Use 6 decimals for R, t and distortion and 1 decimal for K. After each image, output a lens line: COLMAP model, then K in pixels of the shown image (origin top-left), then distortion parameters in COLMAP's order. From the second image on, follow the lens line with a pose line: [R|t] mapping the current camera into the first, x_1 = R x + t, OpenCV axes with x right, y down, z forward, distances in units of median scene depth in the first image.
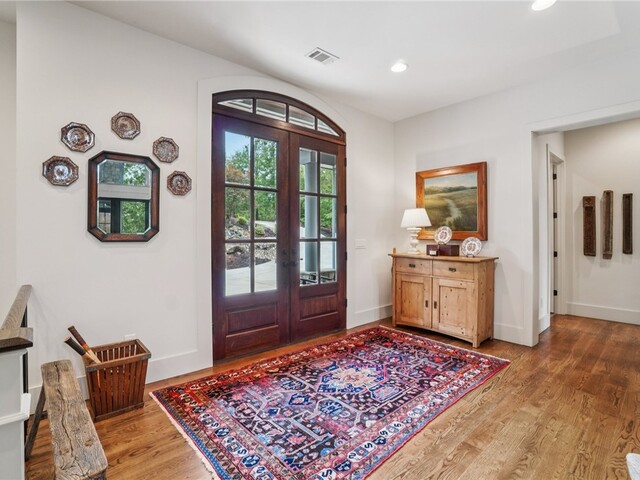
lens RADIAL K [[319.6, 0, 320.4], [0, 319.6, 234.9], [0, 0, 1]] dist [-0.057395, 0.020529]
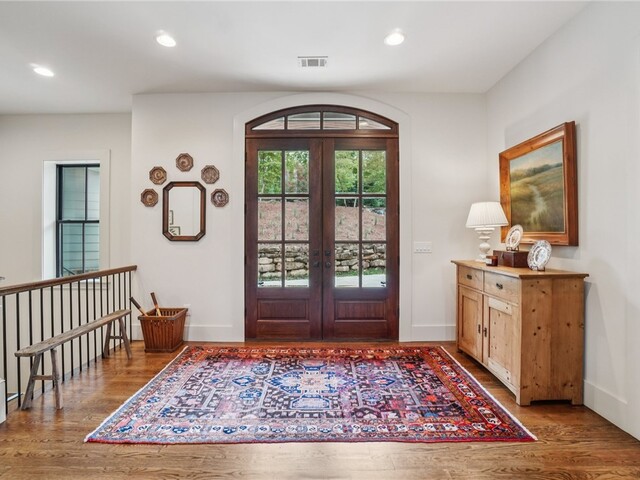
lens RADIAL K [[319.6, 0, 320.4], [0, 319.6, 234.9], [0, 0, 1]] dist [-0.057395, 0.020529]
pose [[0.752334, -0.000608, -0.658781, 0.710687], [-0.001251, 0.999996, -0.002351, -0.003586], [0.658780, 0.002593, 0.752331, 0.252741]]
